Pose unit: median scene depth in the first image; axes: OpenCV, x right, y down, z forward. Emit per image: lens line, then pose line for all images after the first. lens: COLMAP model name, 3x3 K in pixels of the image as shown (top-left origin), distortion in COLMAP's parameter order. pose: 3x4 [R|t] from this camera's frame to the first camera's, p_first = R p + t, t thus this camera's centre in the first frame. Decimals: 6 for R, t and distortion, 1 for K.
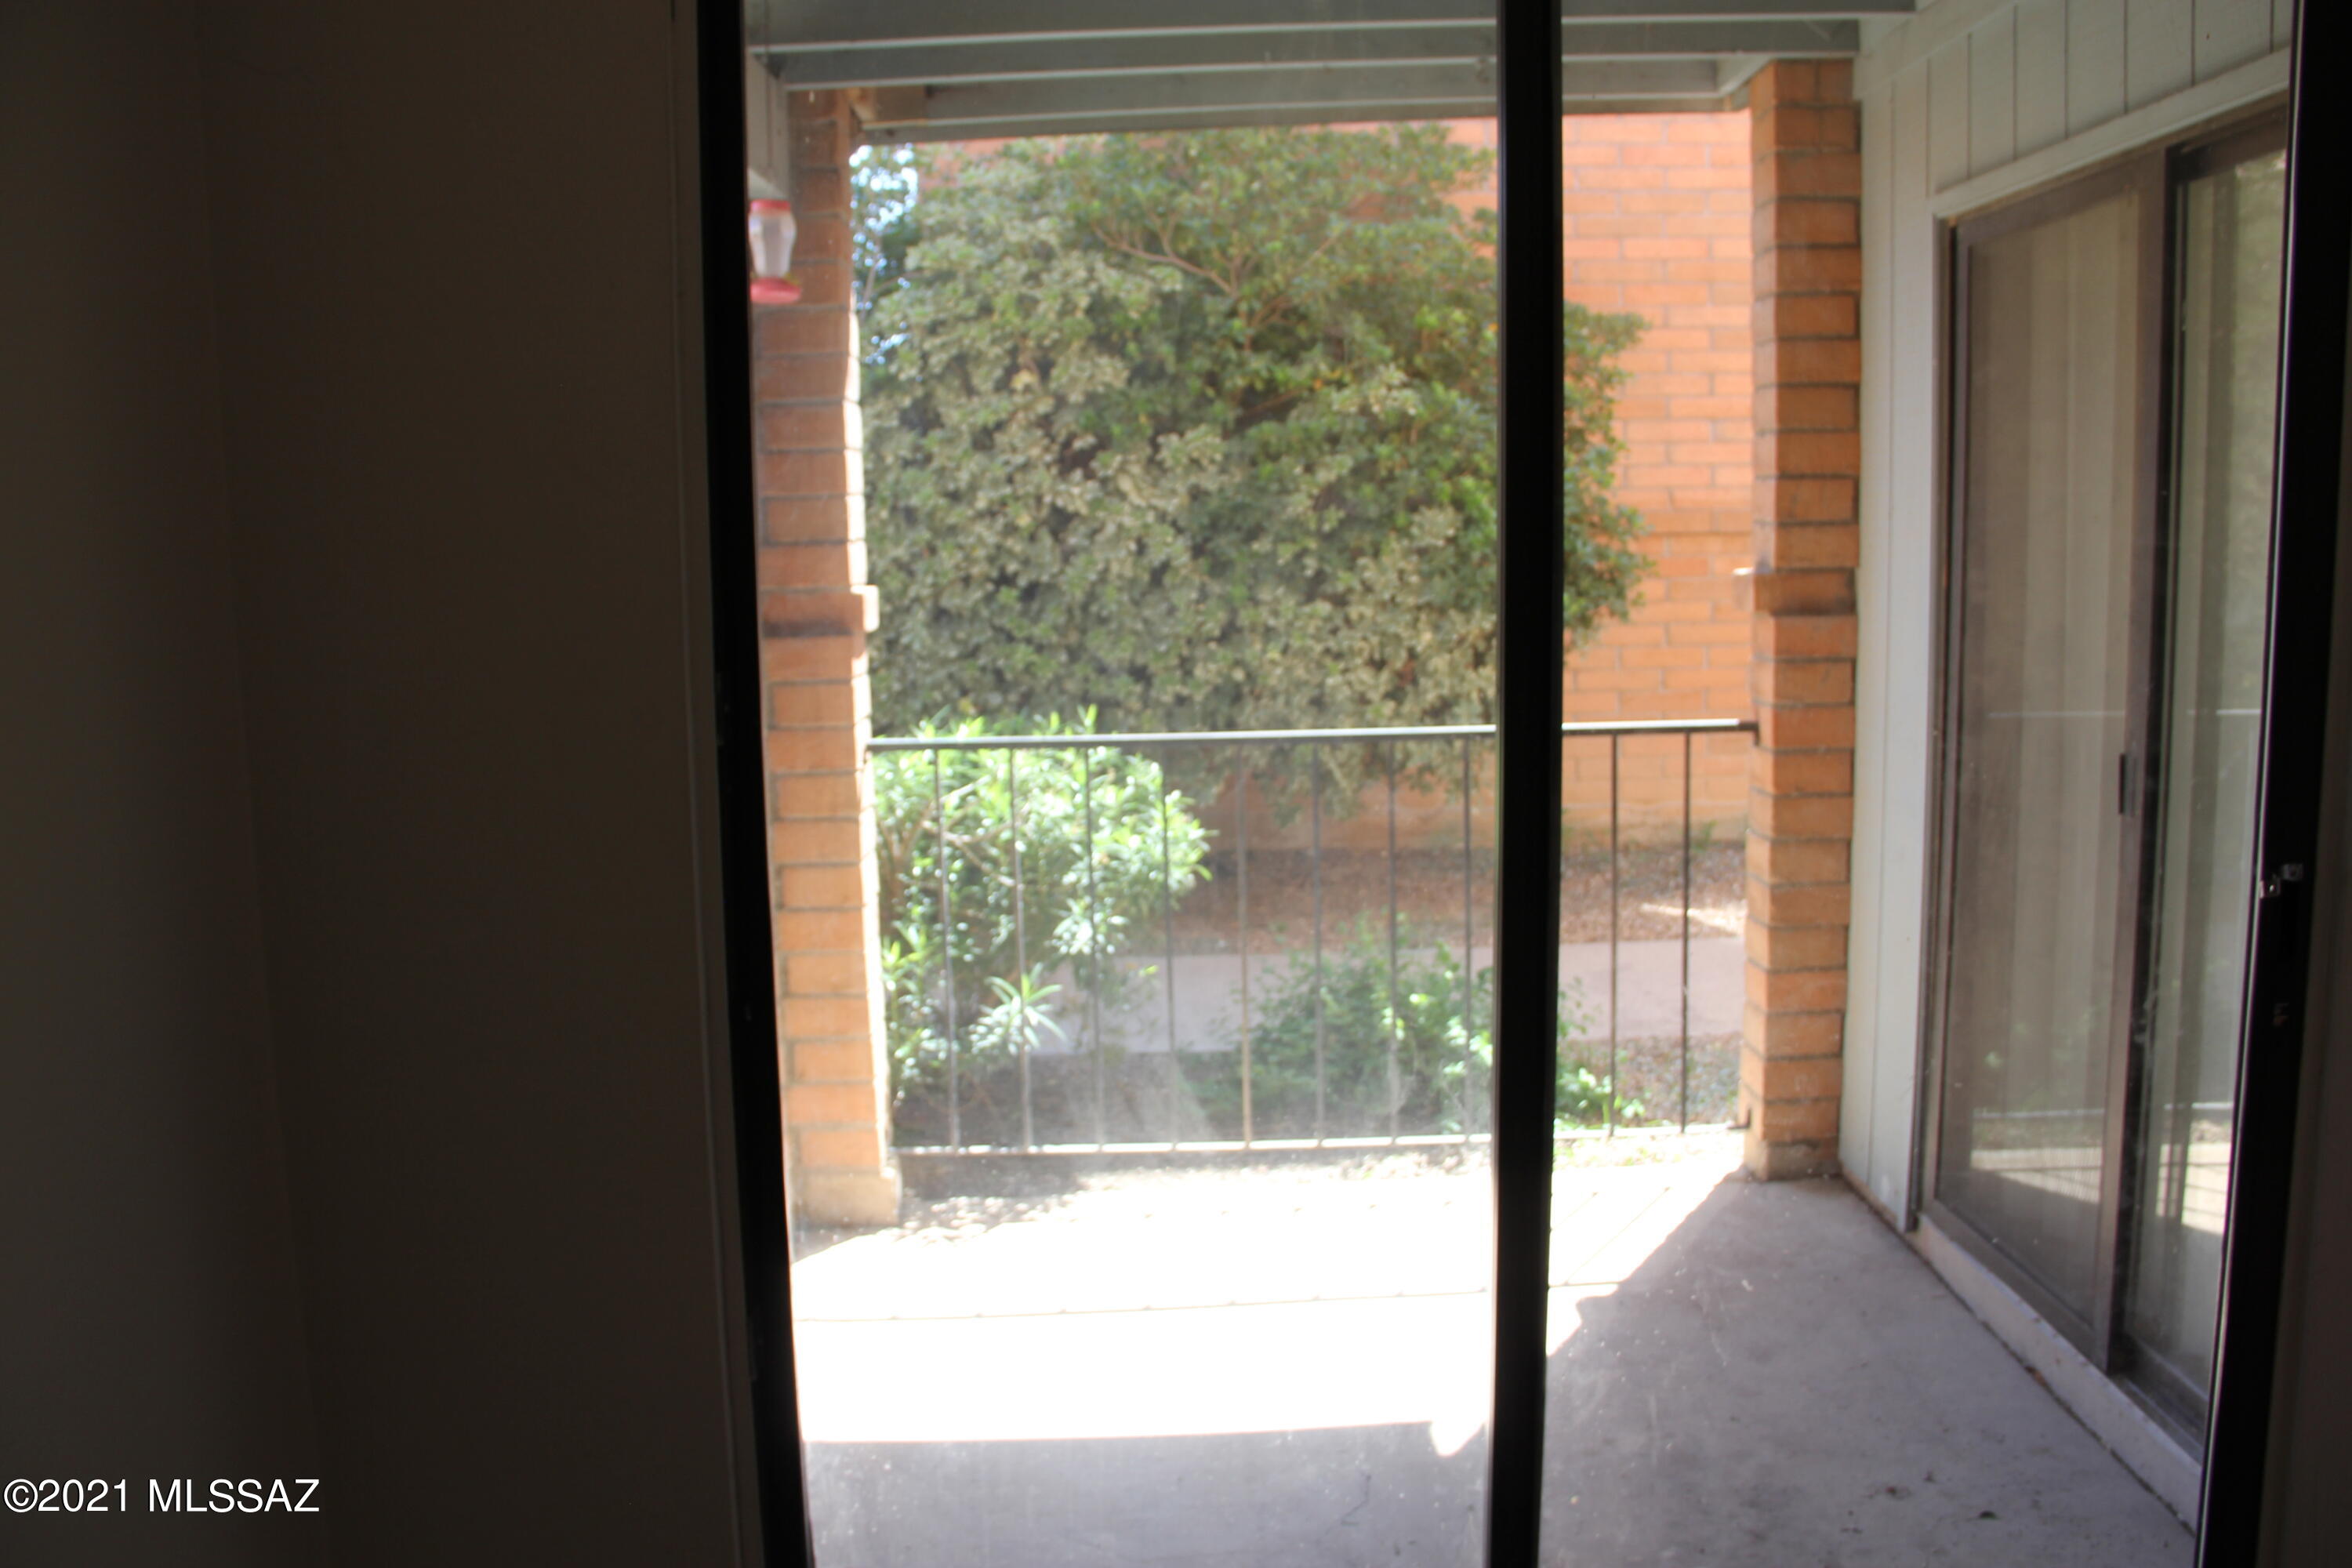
lens RADIAL K [[1975.9, 0, 1175.2], [0, 1975.9, 838.9], [0, 0, 1]] dist [-0.135410, 0.002020]
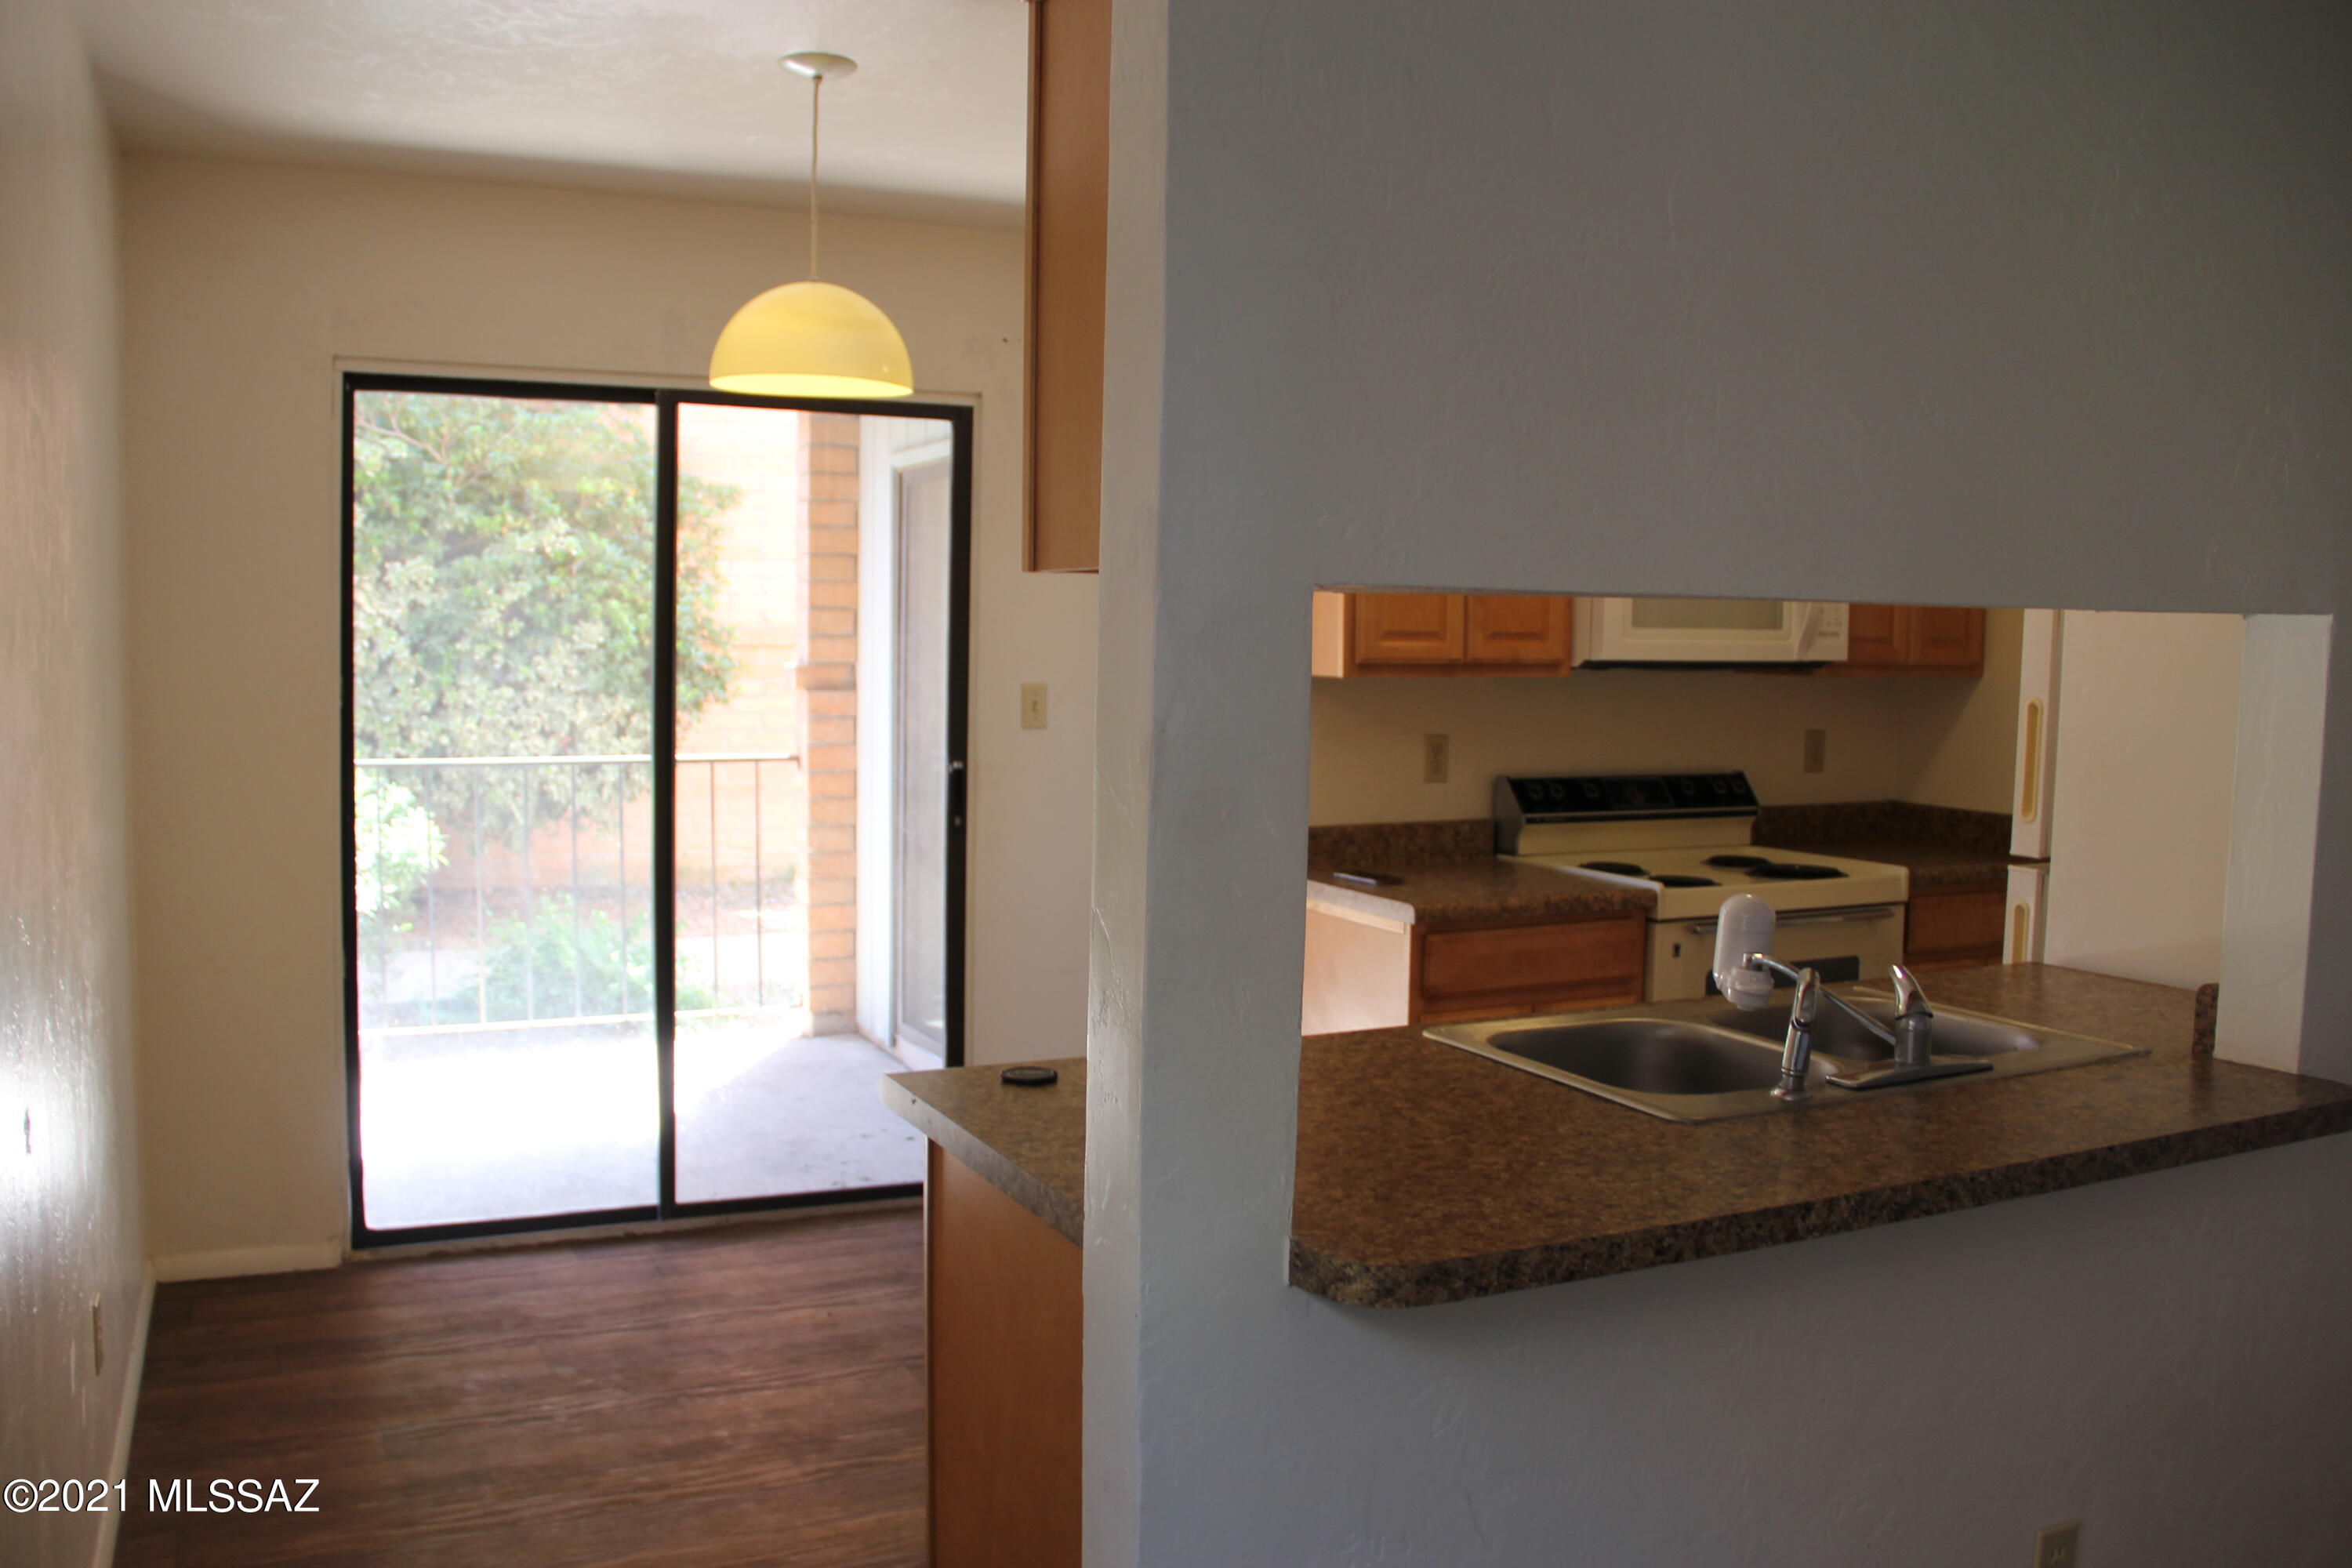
lens RADIAL K [[1935.4, 0, 1176.0], [0, 1935.4, 784.0], [0, 0, 1]] dist [-0.184190, 0.129639]
pose [[0.902180, 0.004854, 0.431332, -0.074114], [0.032246, 0.996380, -0.078659, 0.065778], [-0.430152, 0.084873, 0.898758, -0.382793]]
